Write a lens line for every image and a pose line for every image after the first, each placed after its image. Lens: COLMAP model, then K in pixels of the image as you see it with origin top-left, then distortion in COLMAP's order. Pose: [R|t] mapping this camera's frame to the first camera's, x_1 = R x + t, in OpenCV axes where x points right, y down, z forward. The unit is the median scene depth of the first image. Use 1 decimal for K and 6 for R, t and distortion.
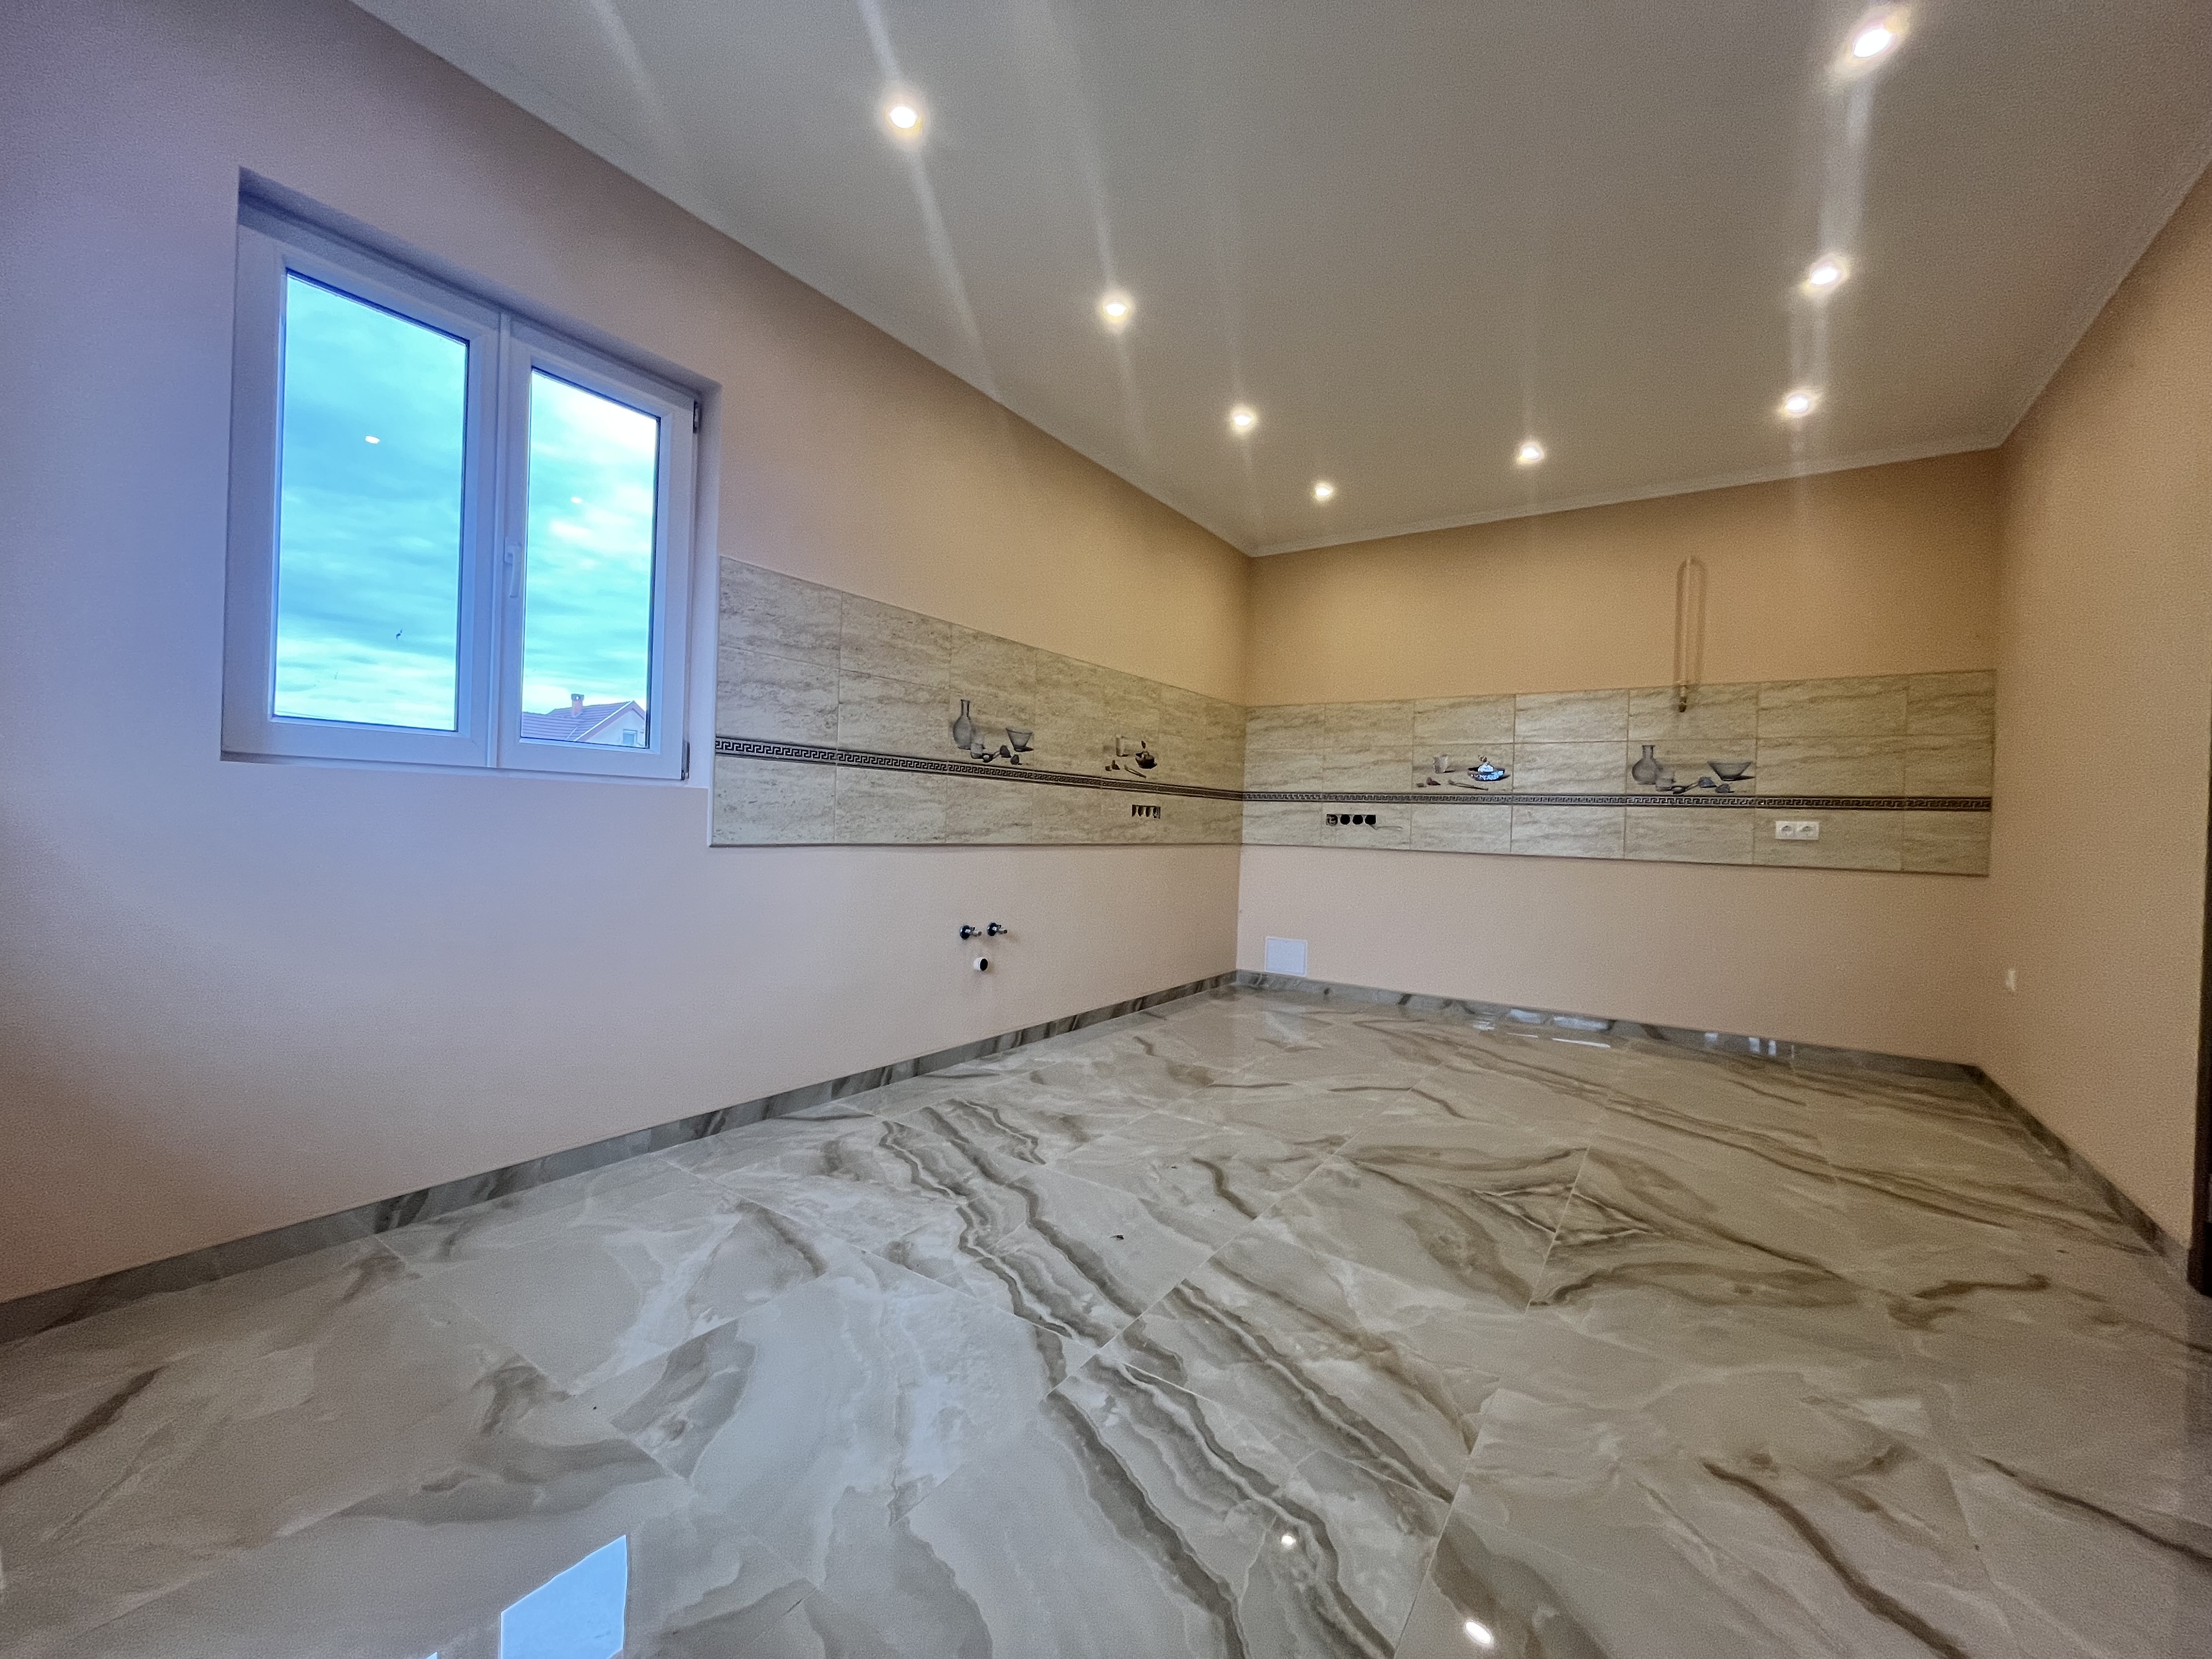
lens RADIAL K [[893.6, 0, 1106.0], [0, 893.6, 829.5], [0, 0, 1]] dist [-0.002755, -0.000189]
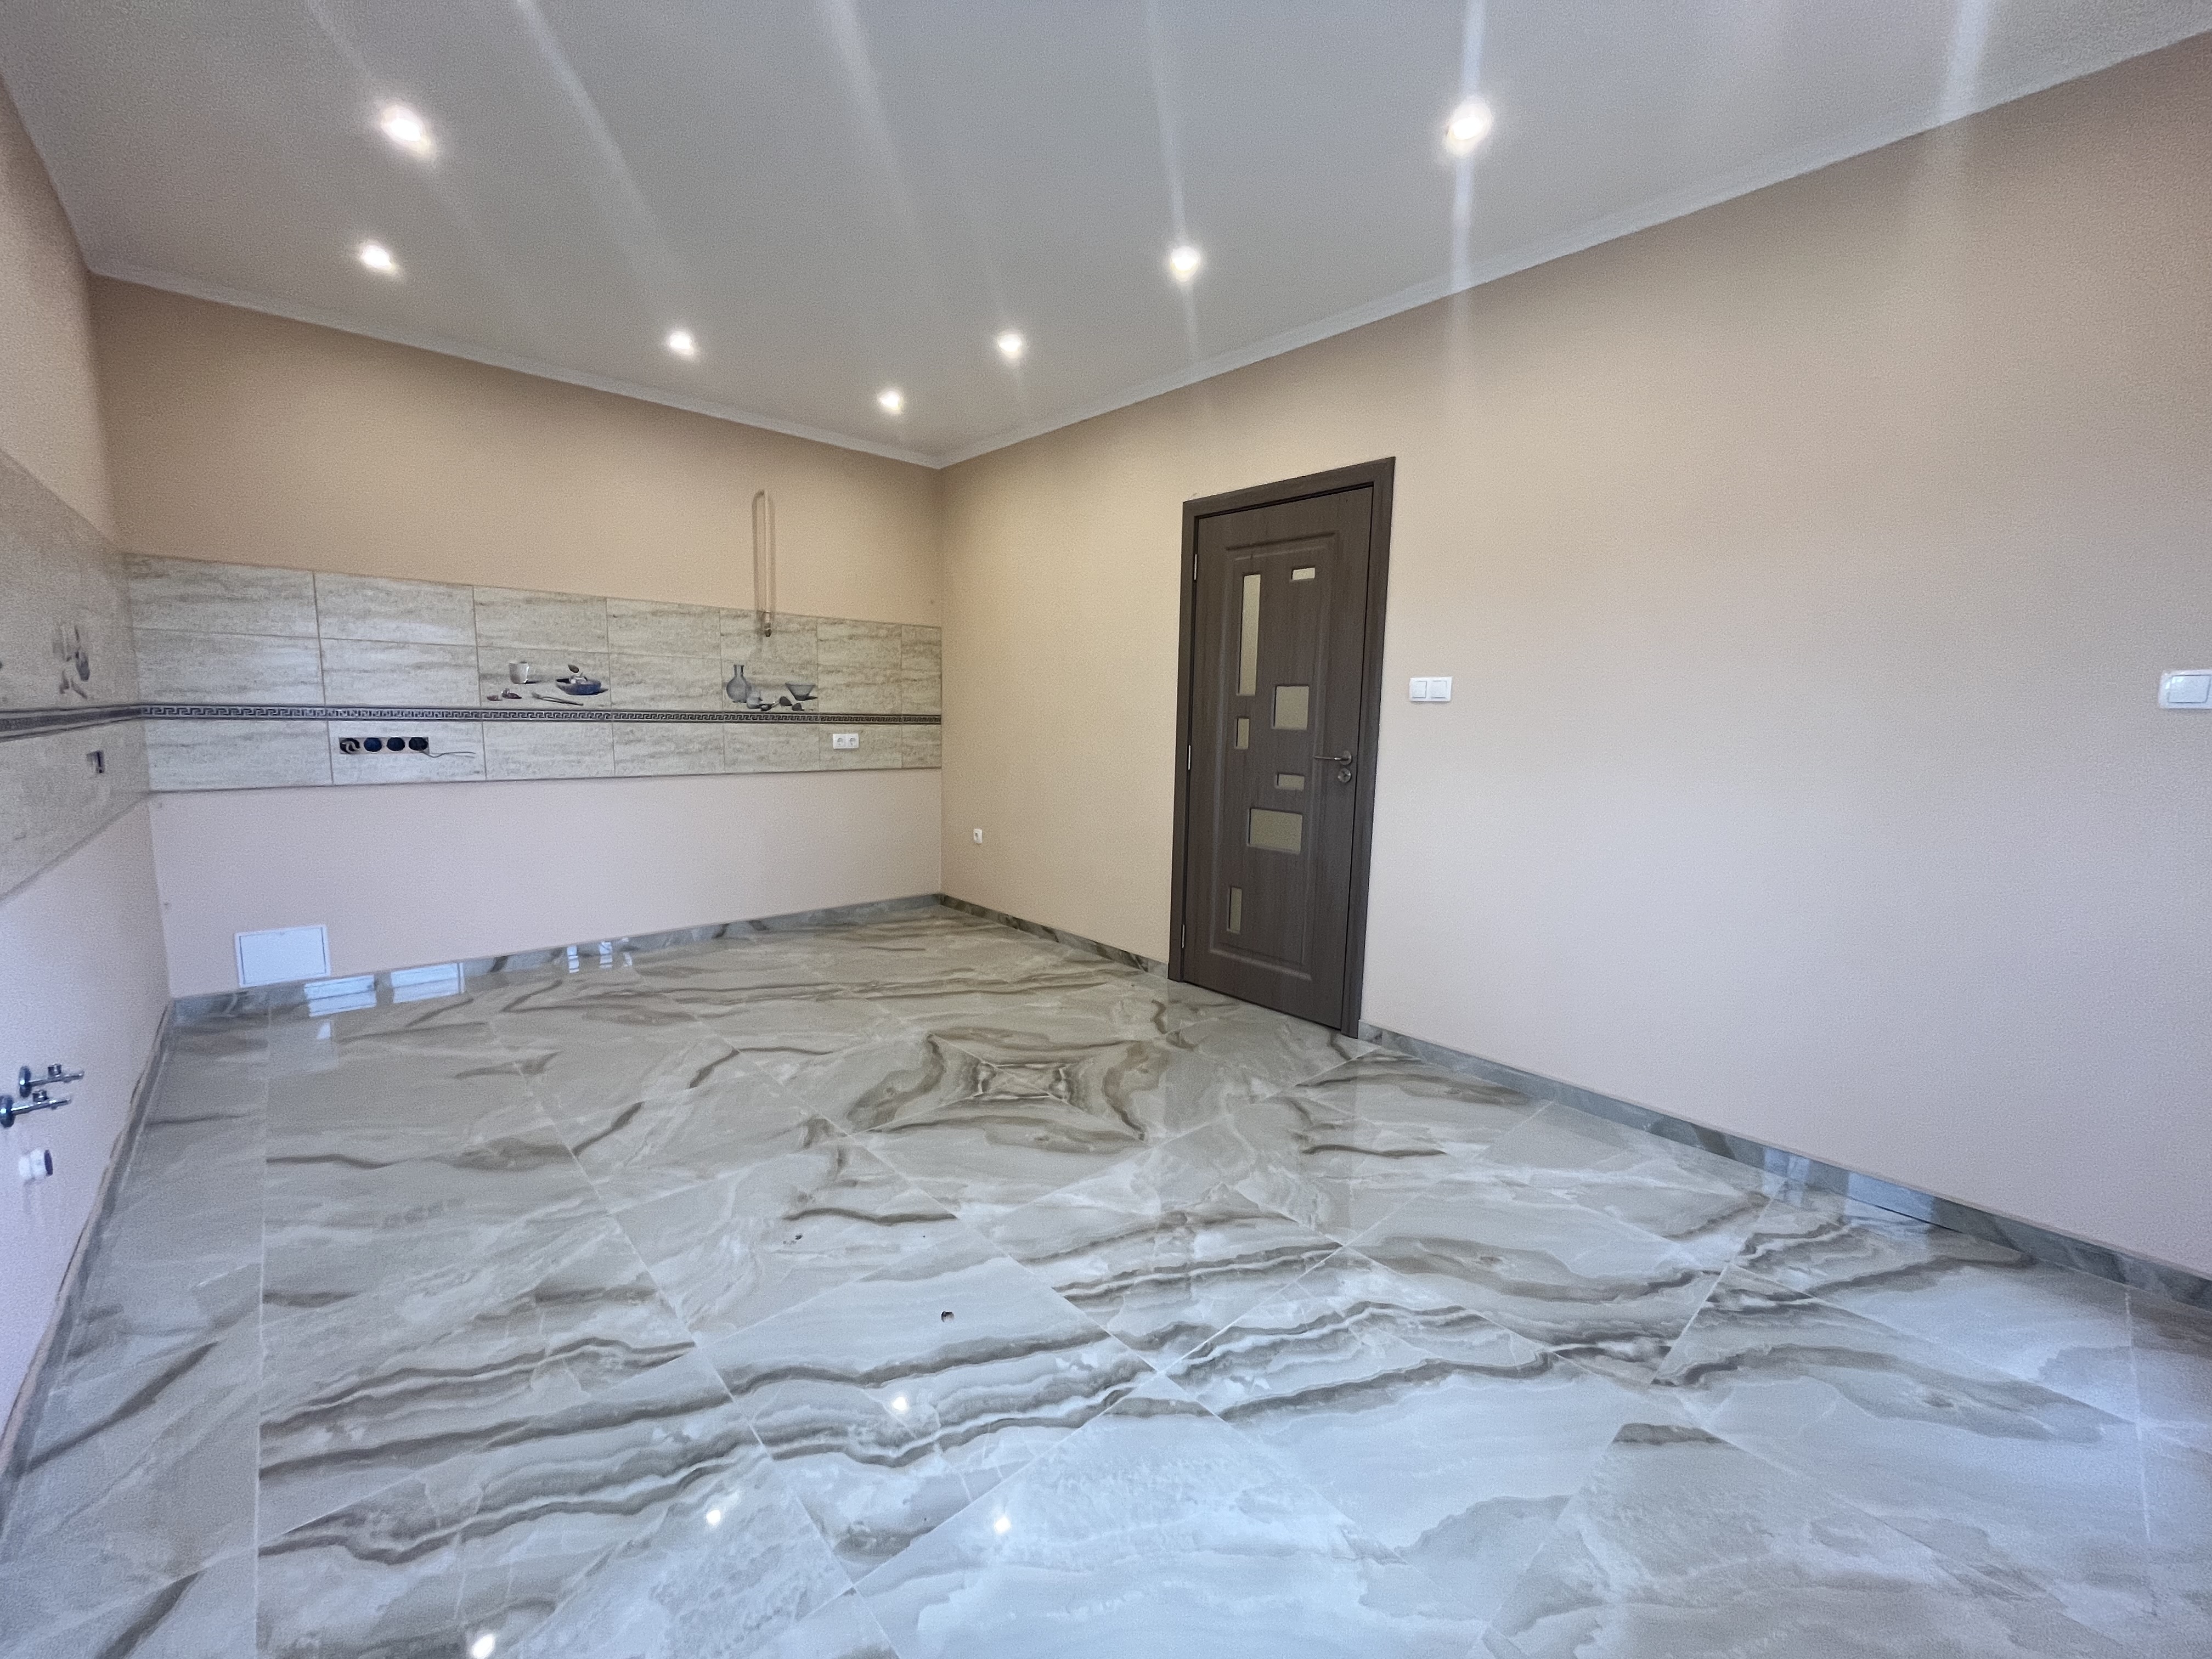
lens RADIAL K [[893.6, 0, 1106.0], [0, 893.6, 829.5], [0, 0, 1]] dist [-0.002755, -0.000189]
pose [[0.233067, -0.152918, 0.960362, -0.422449], [-0.005569, 0.987333, 0.158564, -0.088815], [-0.972445, -0.042304, 0.229264, 0.396182]]
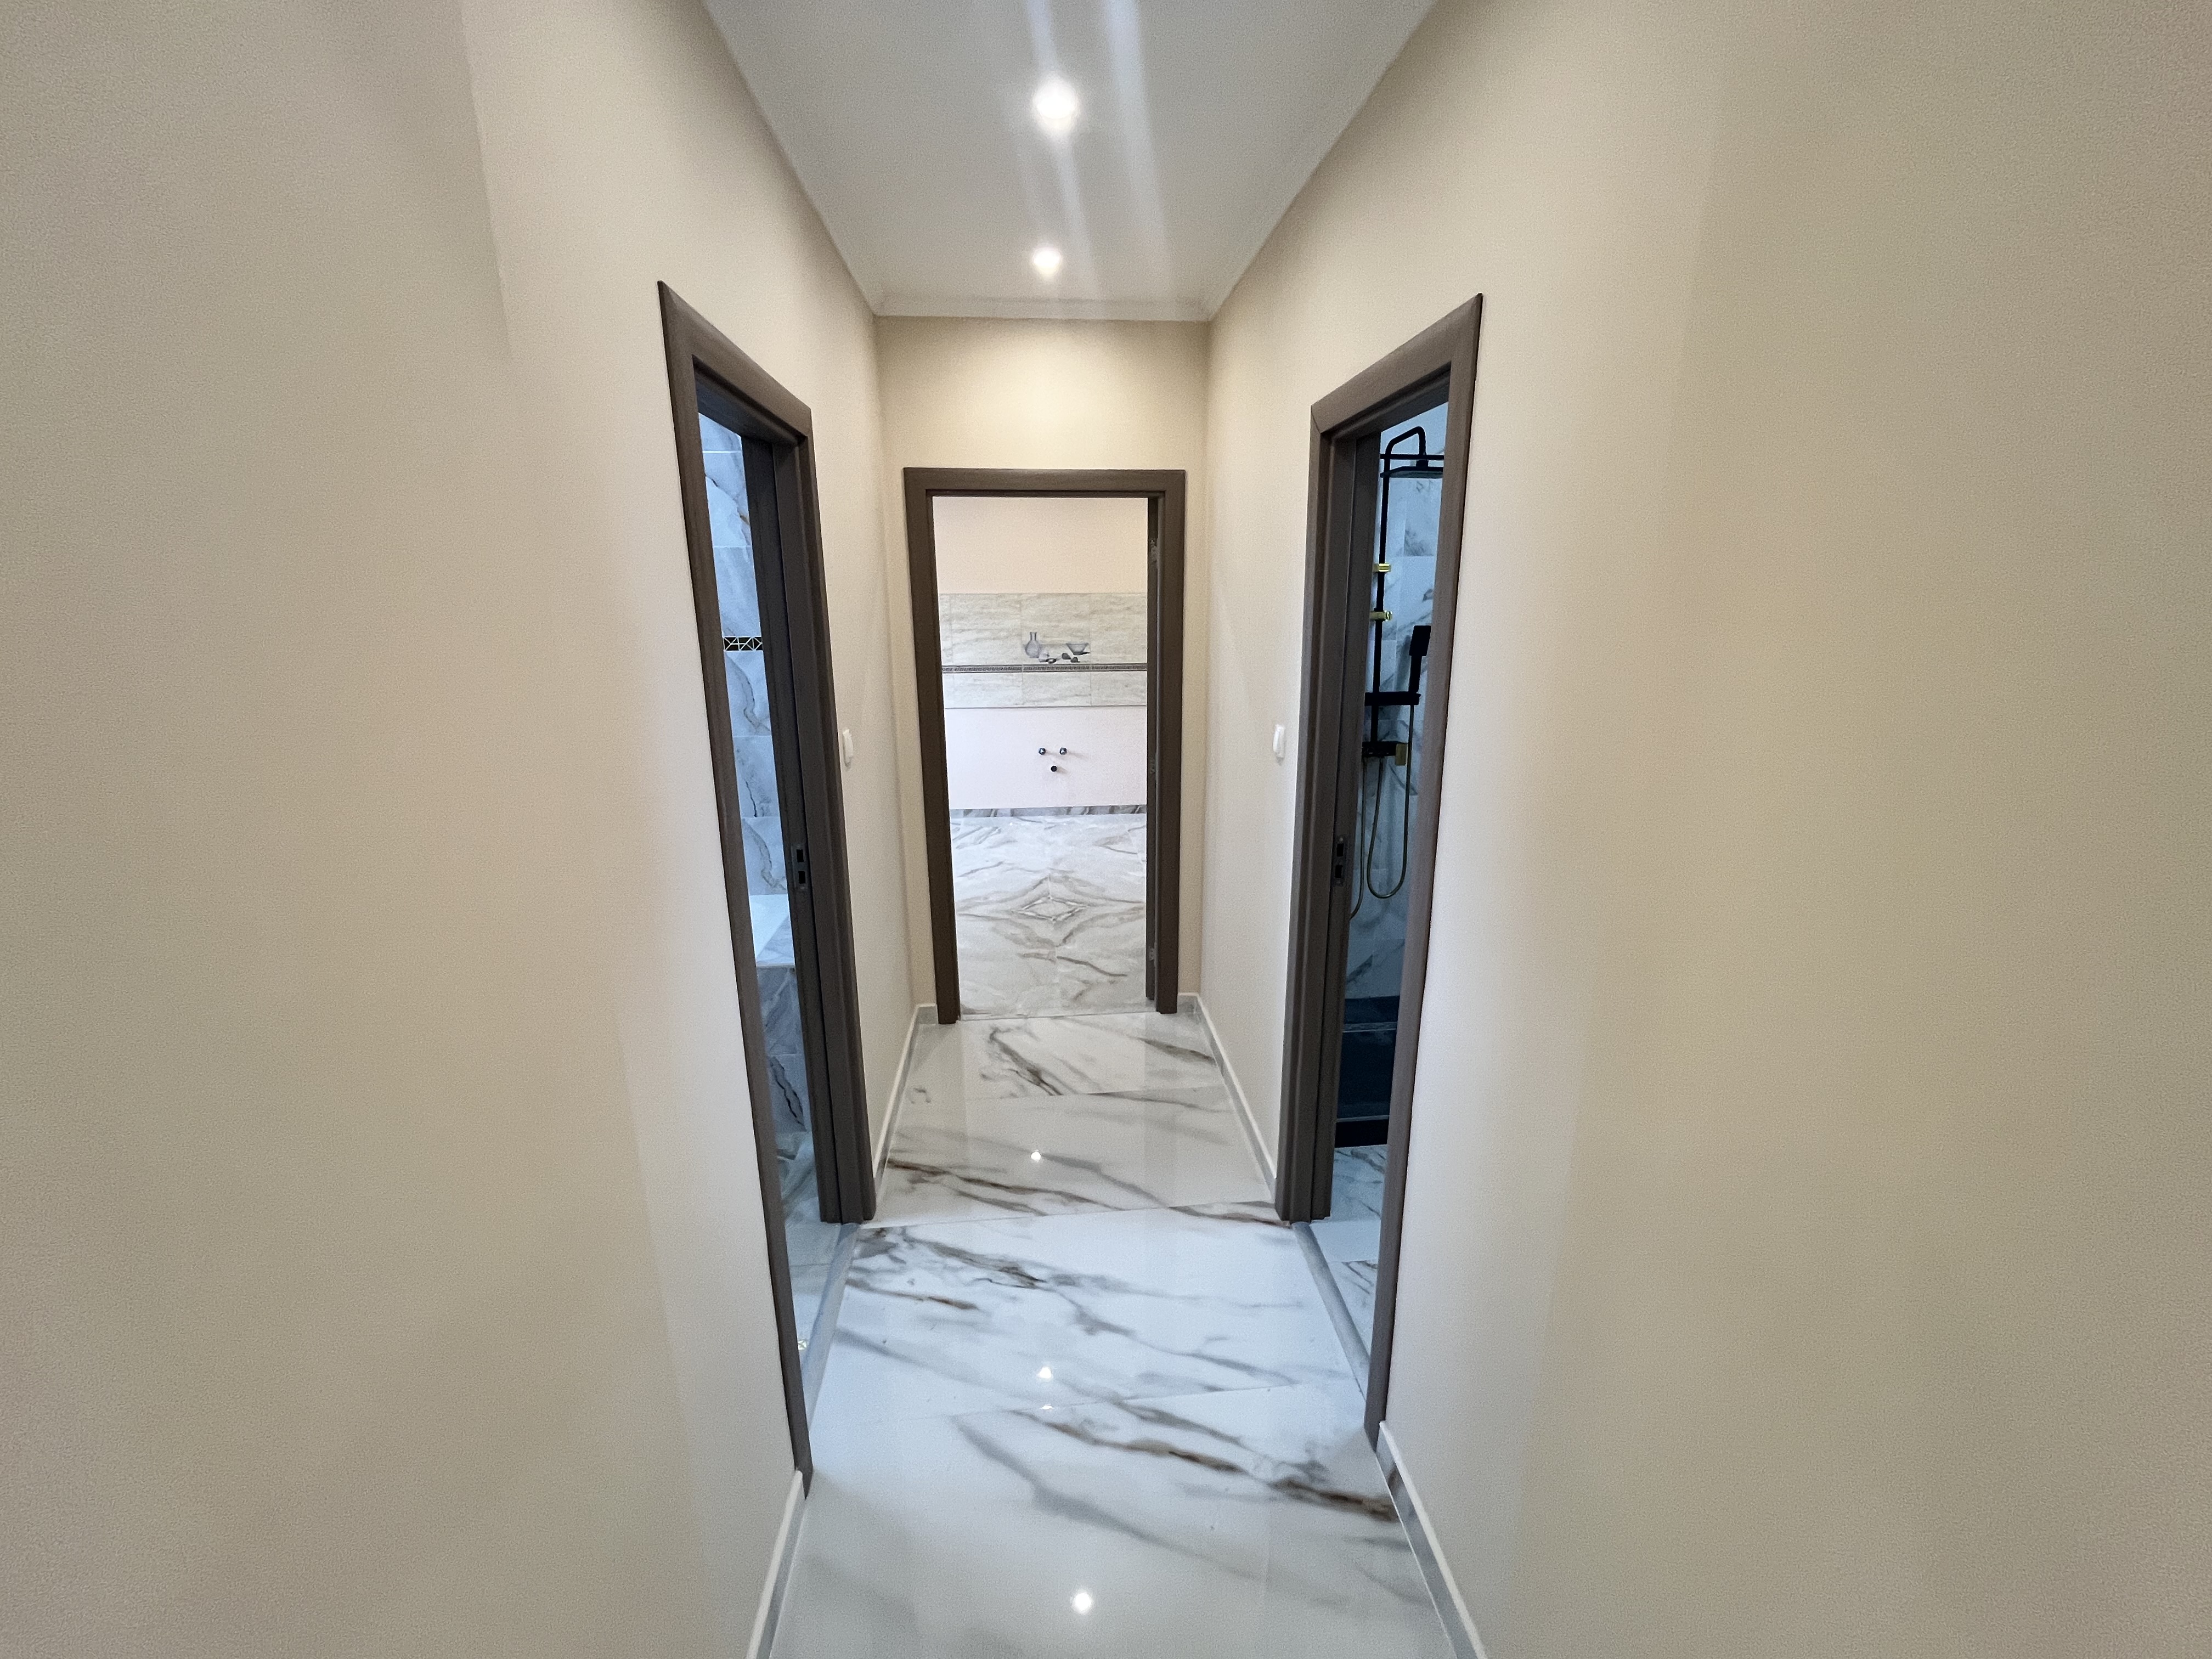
lens RADIAL K [[893.6, 0, 1106.0], [0, 893.6, 829.5], [0, 0, 1]] dist [-0.002755, -0.000189]
pose [[0.634223, 0.164972, -0.755344, 1.453108], [0.019302, 0.973287, 0.228779, -0.165933], [0.772909, -0.159677, 0.614097, -0.131657]]
